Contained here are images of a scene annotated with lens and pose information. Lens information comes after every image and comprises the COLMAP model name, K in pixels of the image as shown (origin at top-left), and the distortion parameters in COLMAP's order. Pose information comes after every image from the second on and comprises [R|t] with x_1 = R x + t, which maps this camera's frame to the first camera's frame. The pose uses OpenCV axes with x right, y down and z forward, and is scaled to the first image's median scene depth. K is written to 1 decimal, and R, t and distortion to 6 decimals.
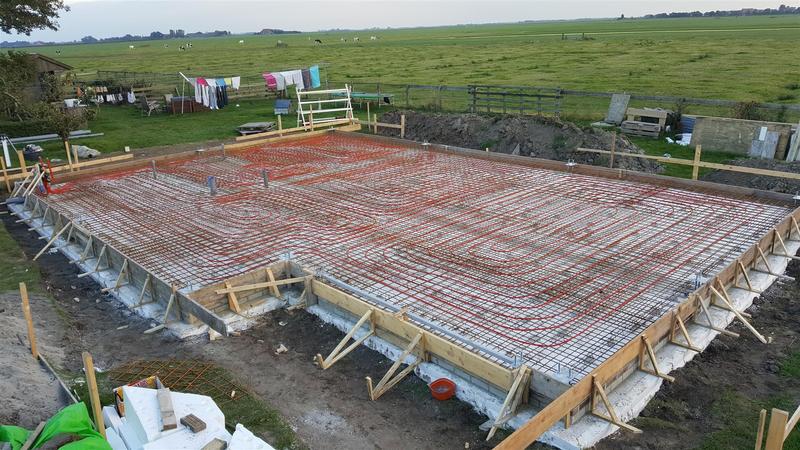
lens RADIAL K [[647.3, 0, 400.6], [0, 647.3, 220.0], [0, 0, 1]] dist [0.017557, -0.034488]
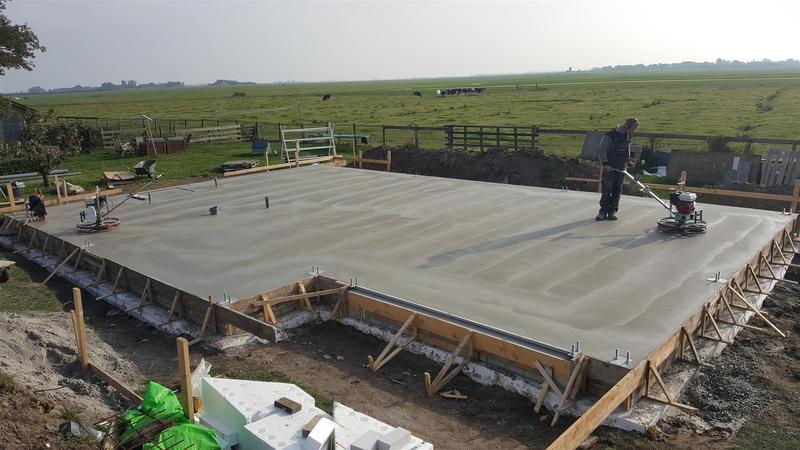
lens RADIAL K [[647.3, 0, 402.5], [0, 647.3, 225.9], [0, 0, 1]] dist [0.017557, -0.034488]
pose [[0.997566, -0.011464, 0.068783, -0.096641], [0.015964, 0.997742, -0.065232, 0.047253], [-0.067880, 0.066171, 0.995497, -0.020649]]
